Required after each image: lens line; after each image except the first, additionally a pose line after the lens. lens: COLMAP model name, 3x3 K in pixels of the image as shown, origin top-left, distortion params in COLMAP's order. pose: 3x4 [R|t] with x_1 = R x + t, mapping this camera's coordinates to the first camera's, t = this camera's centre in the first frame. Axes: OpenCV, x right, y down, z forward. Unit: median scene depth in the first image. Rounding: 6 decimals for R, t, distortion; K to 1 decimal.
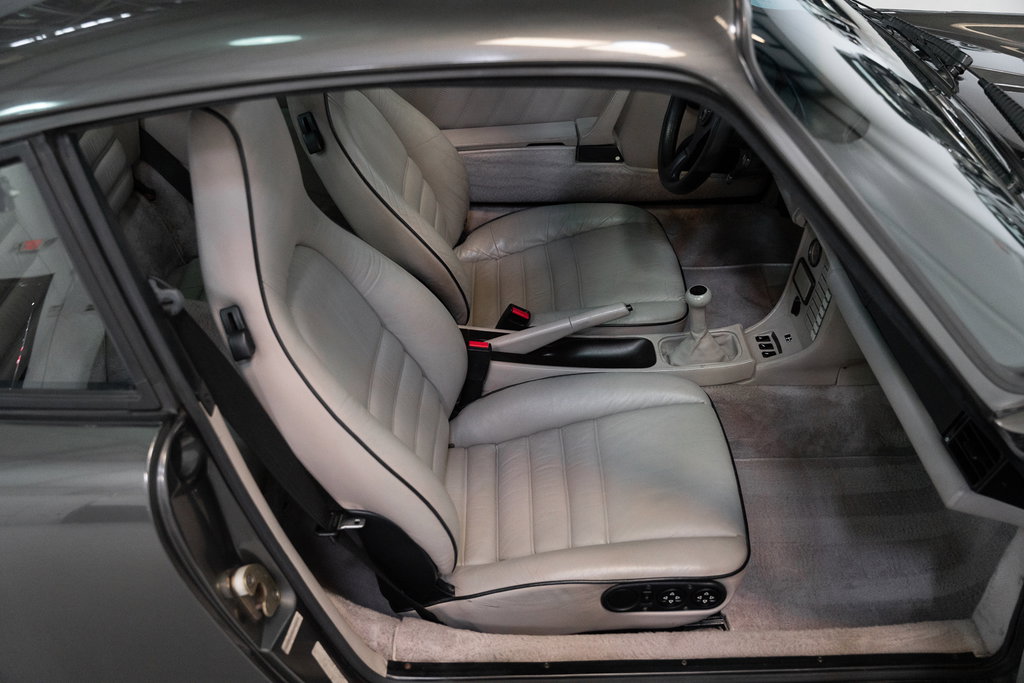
lens RADIAL K [[966.2, 0, 513.0], [0, 966.2, 343.7], [0, 0, 1]] dist [-0.006473, 0.000000]
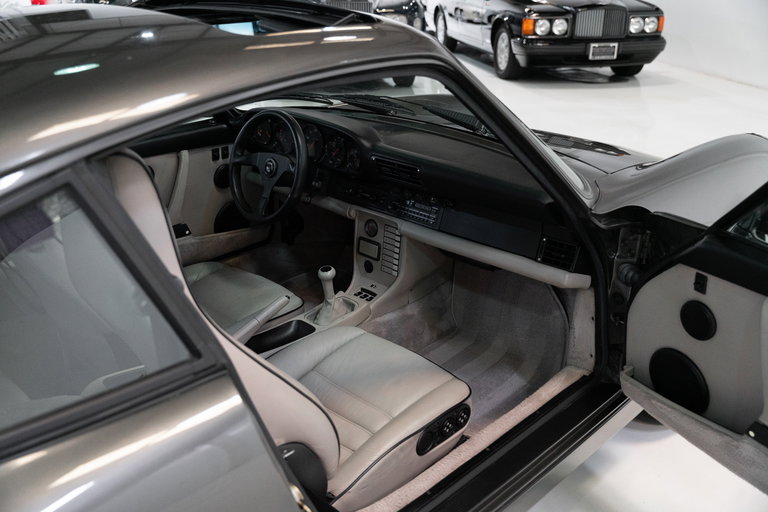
lens RADIAL K [[724.6, 0, 380.9], [0, 724.6, 257.3], [0, 0, 1]] dist [-0.006473, 0.000000]
pose [[0.719650, -0.267086, 0.640913, -0.531932], [0.422269, 0.901088, -0.098636, 0.086550], [-0.551174, 0.341621, 0.761250, 0.100553]]
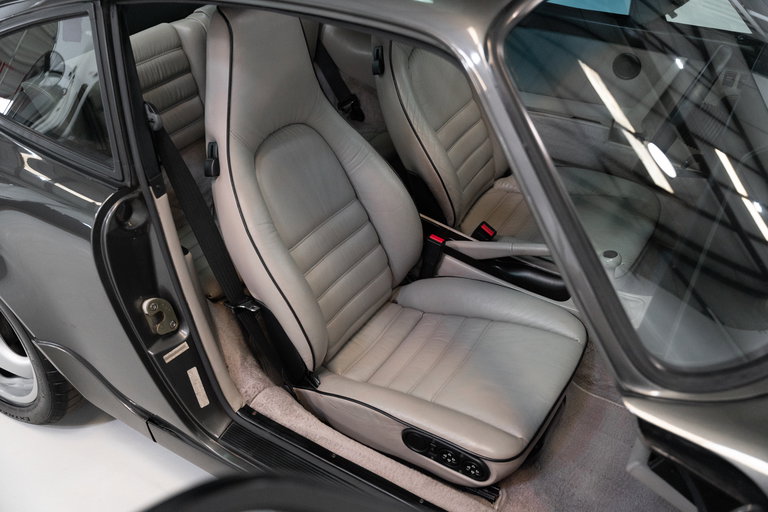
lens RADIAL K [[724.6, 0, 391.6], [0, 724.6, 254.6], [0, 0, 1]] dist [-0.006473, 0.000000]
pose [[0.843179, 0.323765, -0.429214, 0.403317], [-0.324908, 0.942924, 0.072995, -0.036020], [0.428350, 0.077907, 0.900248, 0.070527]]
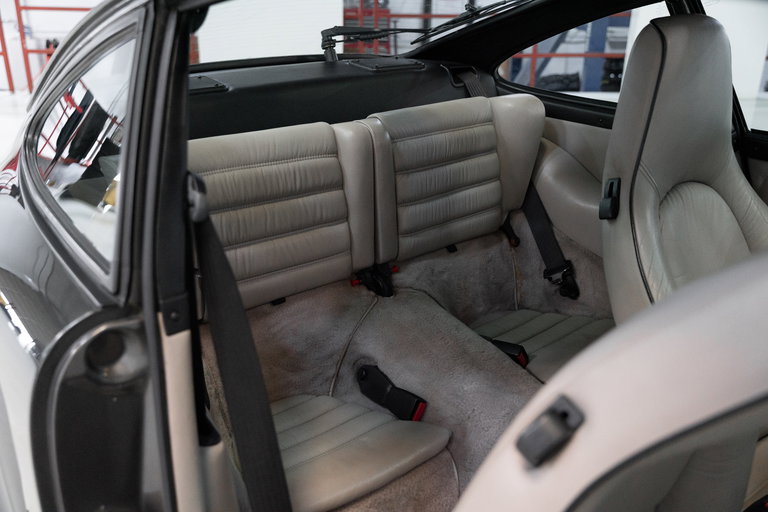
lens RADIAL K [[724.6, 0, 379.9], [0, 724.6, 254.8], [0, 0, 1]] dist [-0.006473, 0.000000]
pose [[0.604510, 0.301261, -0.737434, 0.201863], [-0.484491, 0.873874, -0.040160, -0.042546], [0.632326, 0.381557, 0.674224, 0.466346]]
